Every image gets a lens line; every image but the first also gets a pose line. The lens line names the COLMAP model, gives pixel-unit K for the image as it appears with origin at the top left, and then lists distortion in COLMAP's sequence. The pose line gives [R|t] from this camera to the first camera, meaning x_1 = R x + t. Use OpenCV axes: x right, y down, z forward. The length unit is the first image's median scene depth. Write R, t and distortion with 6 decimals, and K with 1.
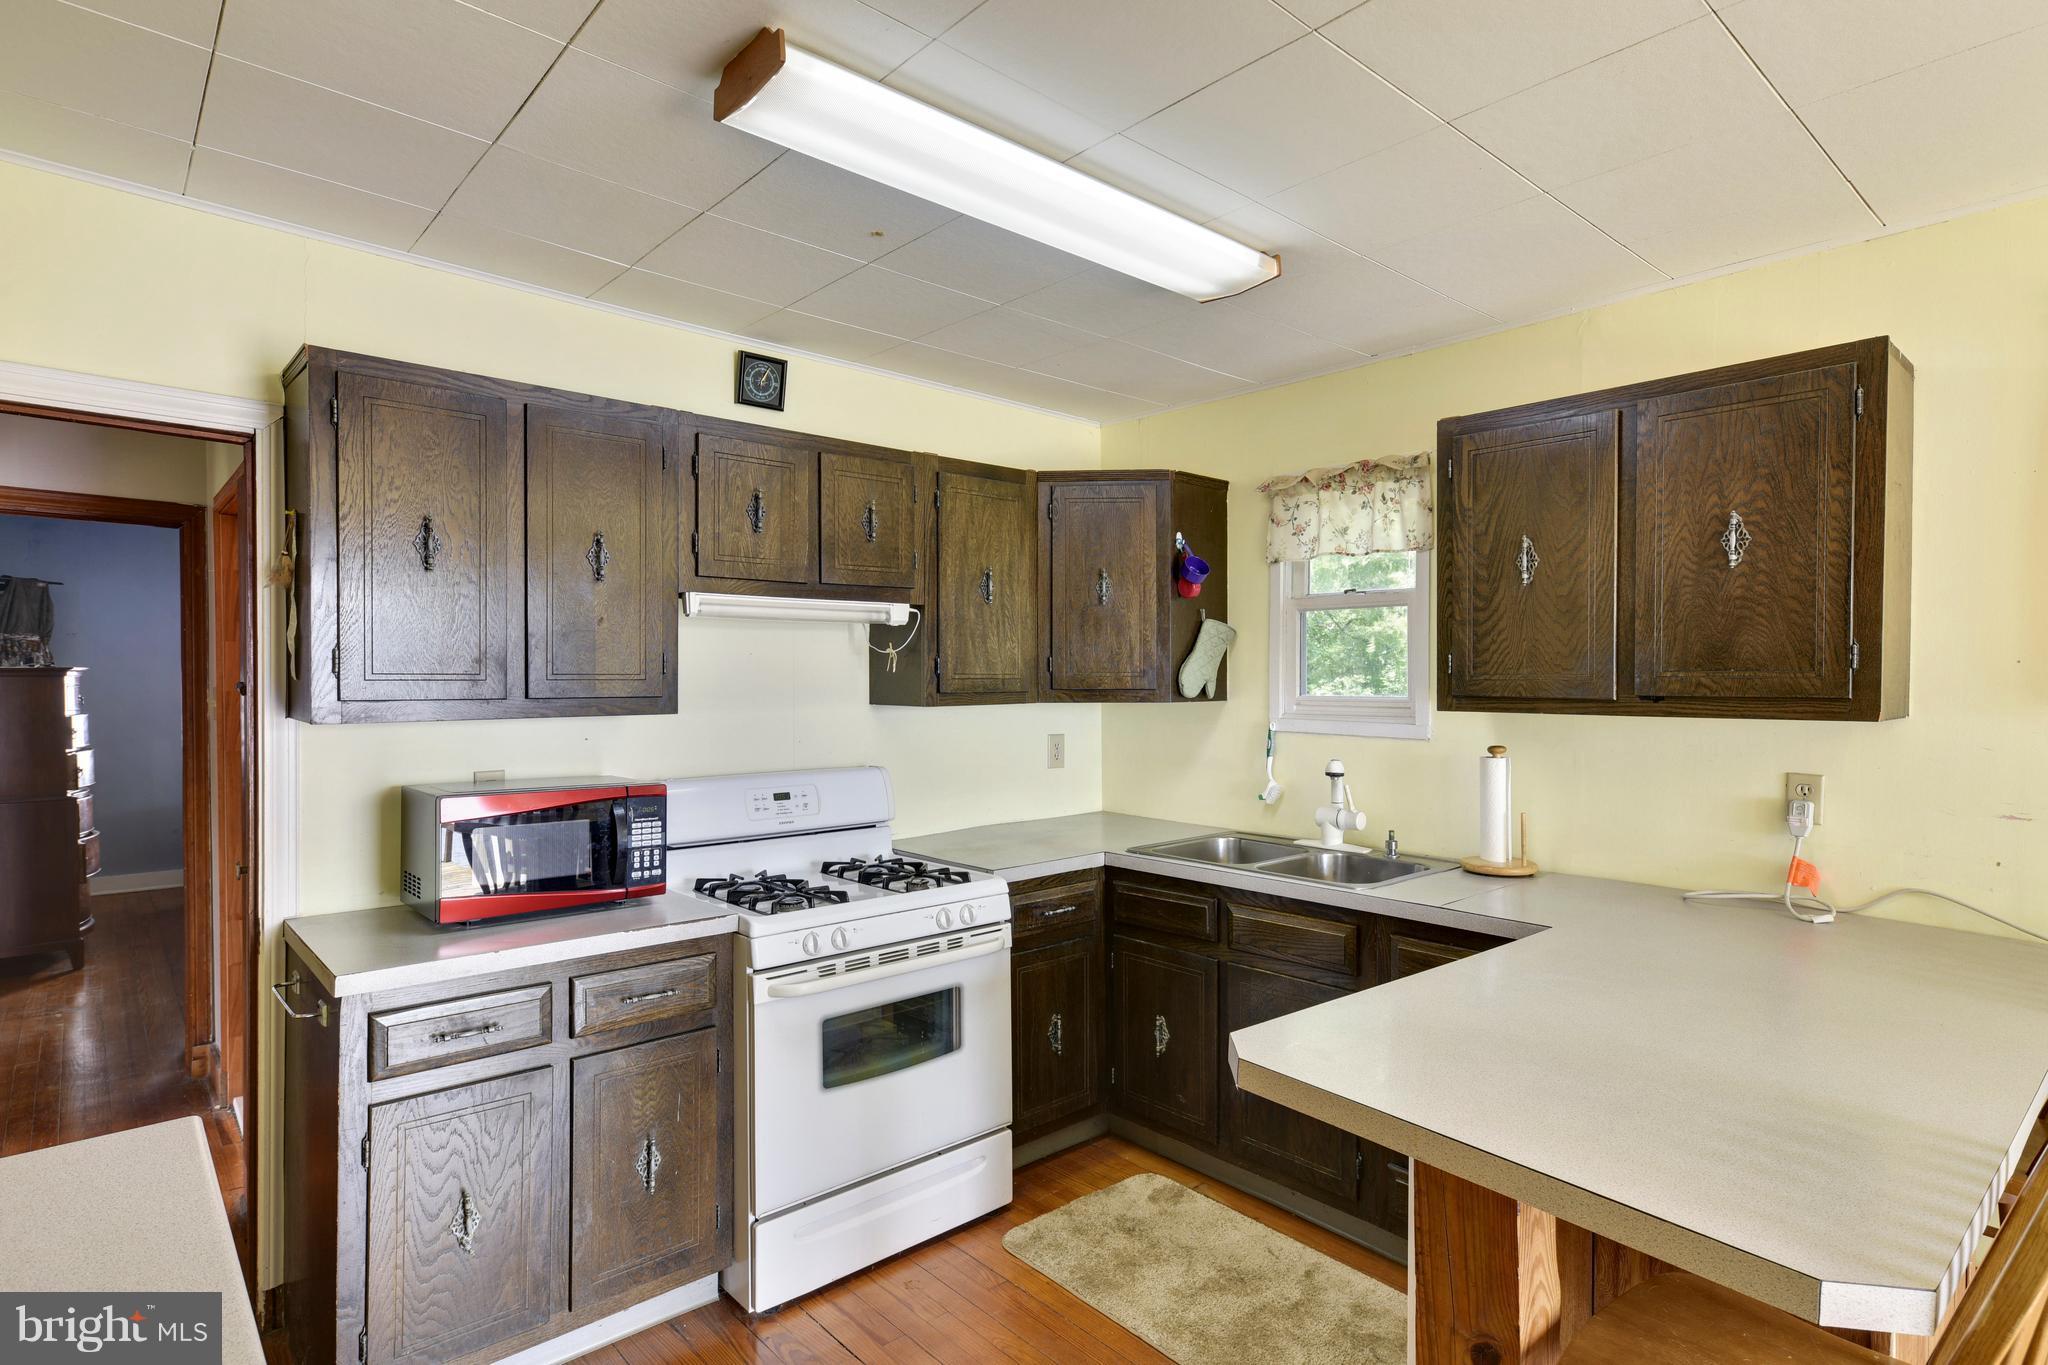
lens RADIAL K [[1044.1, 0, 1035.6], [0, 1044.1, 681.0], [0, 0, 1]] dist [-0.004033, -0.004994]
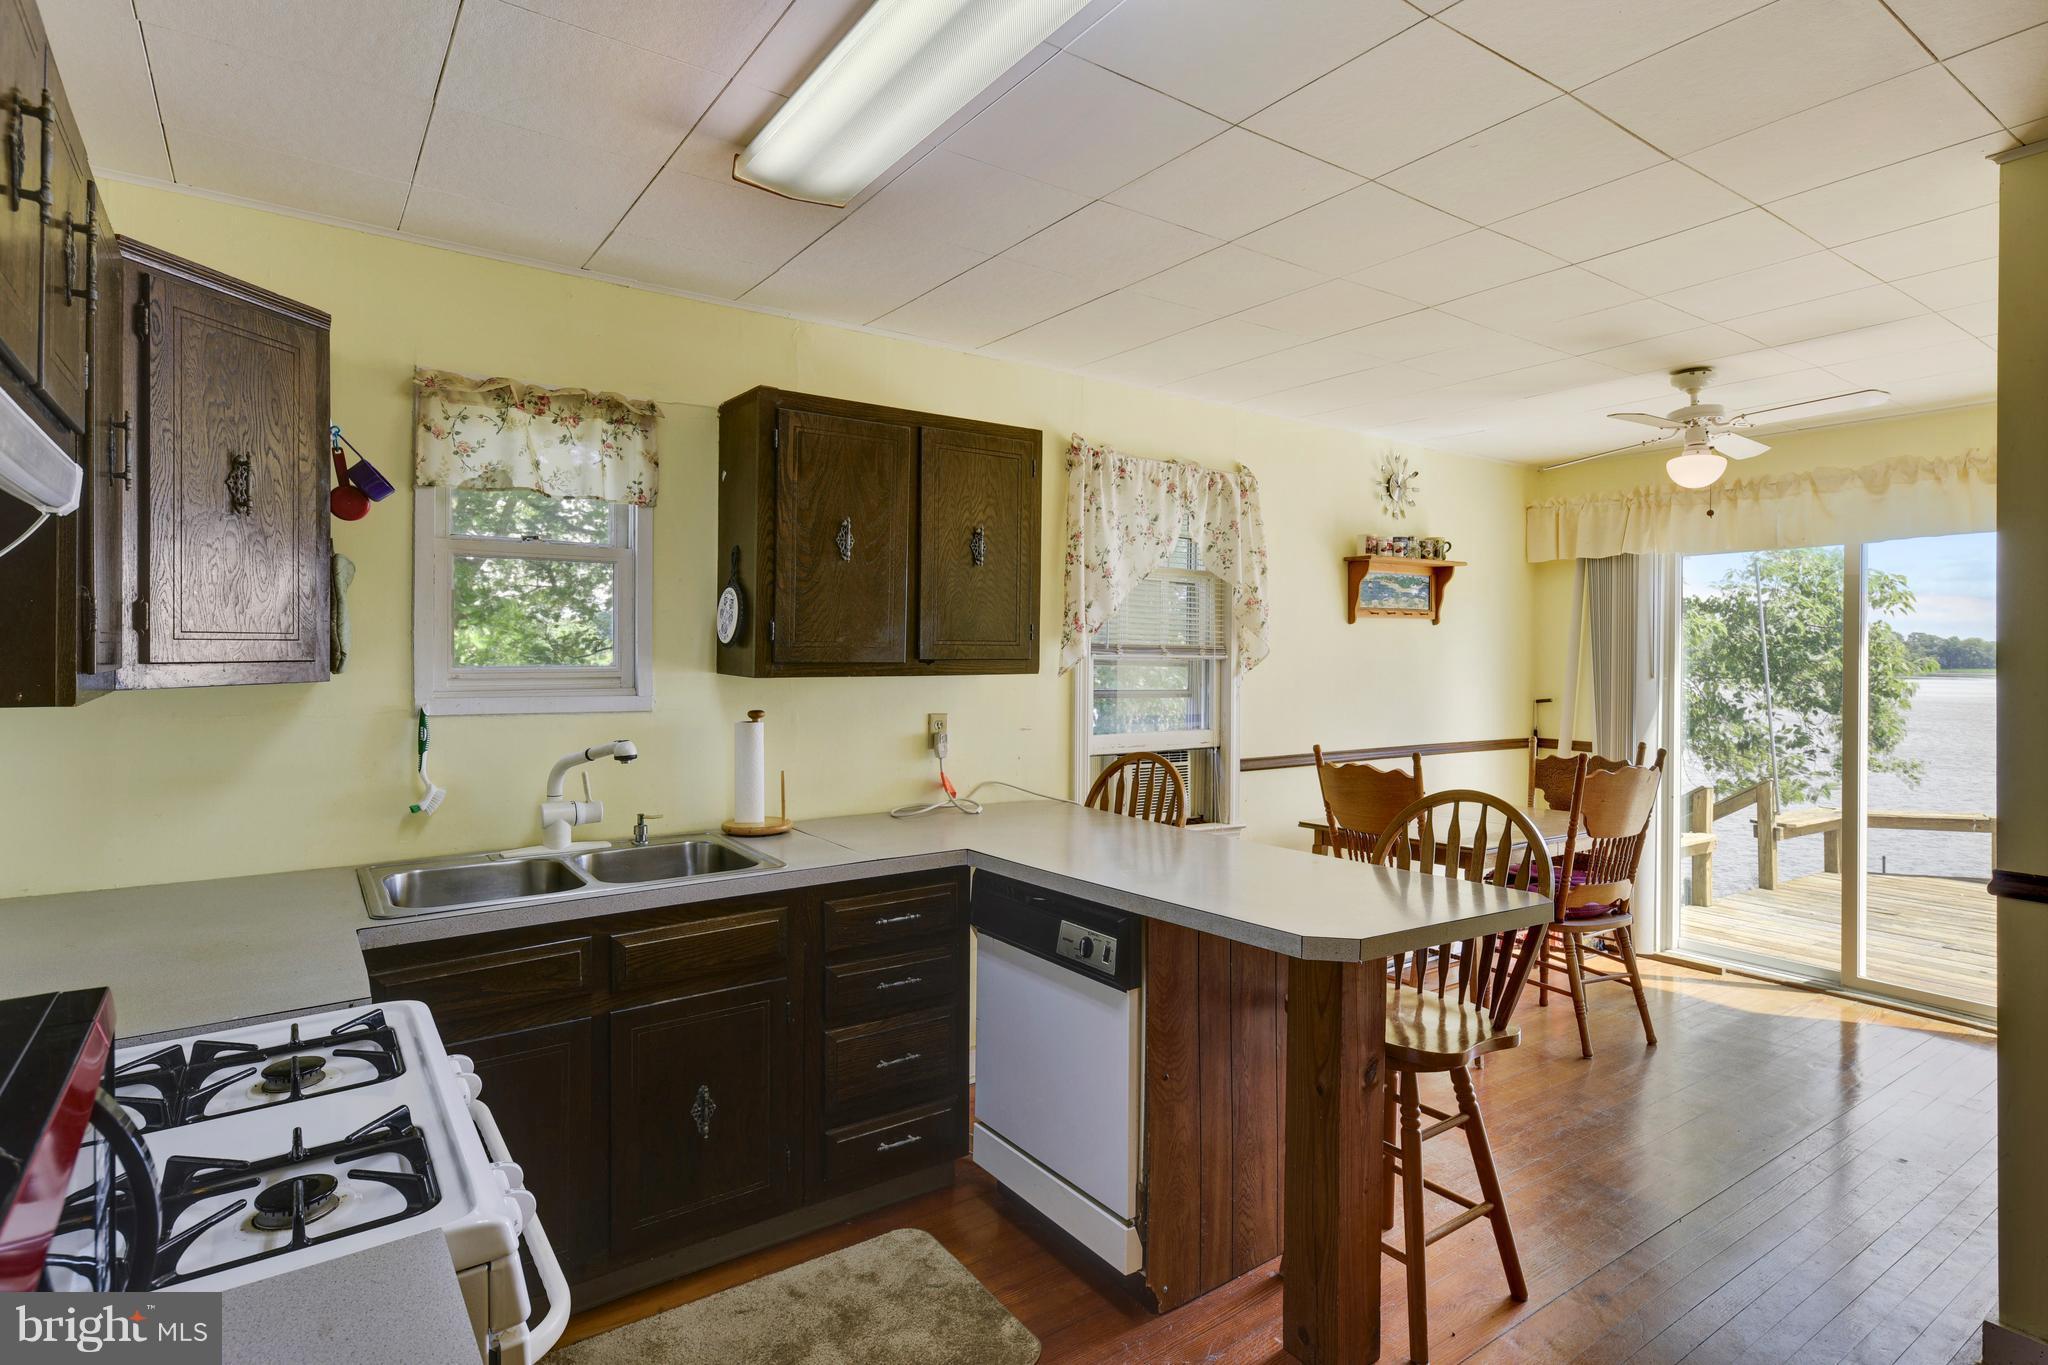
lens RADIAL K [[1044.1, 0, 987.2], [0, 1044.1, 647.6], [0, 0, 1]] dist [-0.004033, -0.004994]
pose [[0.122091, 0.003496, 0.992513, -0.590263], [-0.002409, 0.999992, -0.003226, 0.002706], [-0.992516, -0.001997, 0.122098, 0.678833]]
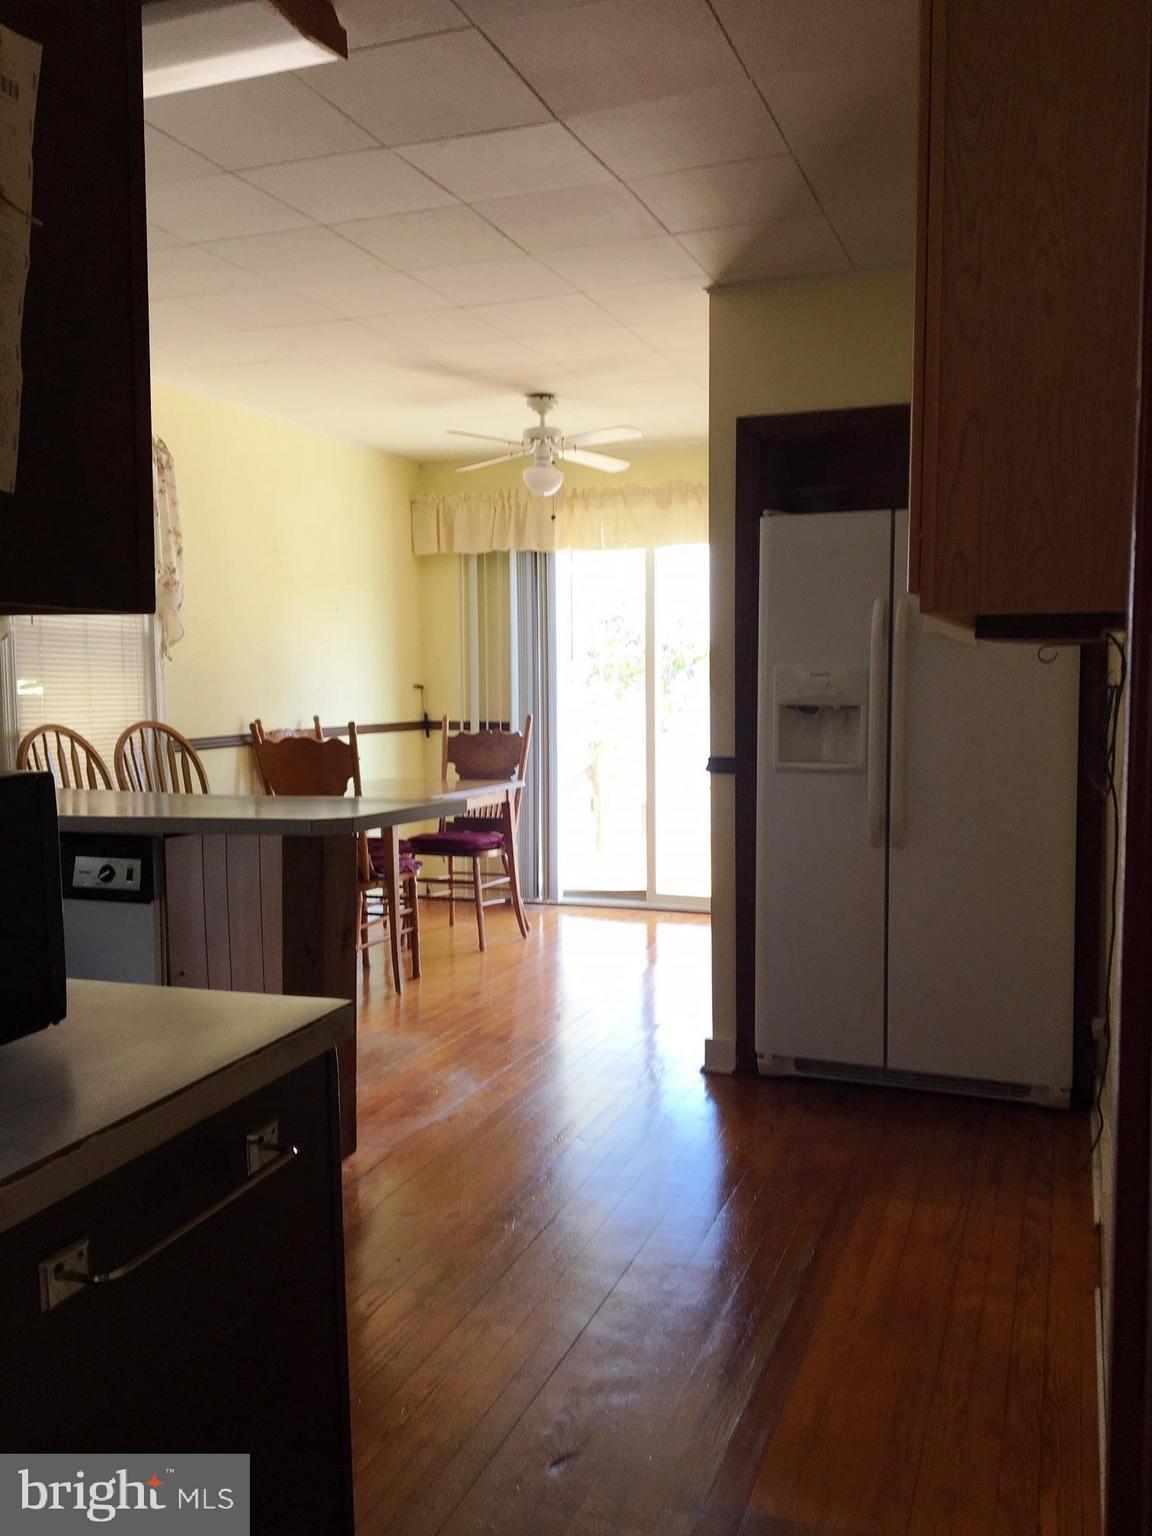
lens RADIAL K [[1308.8, 0, 570.8], [0, 1308.8, 772.7], [0, 0, 1]] dist [0.111699, -0.136624]
pose [[-0.472419, -0.068552, 0.878704, -1.239862], [0.011934, 0.996382, 0.084149, 0.076573], [-0.881293, 0.050240, -0.469892, 1.008622]]
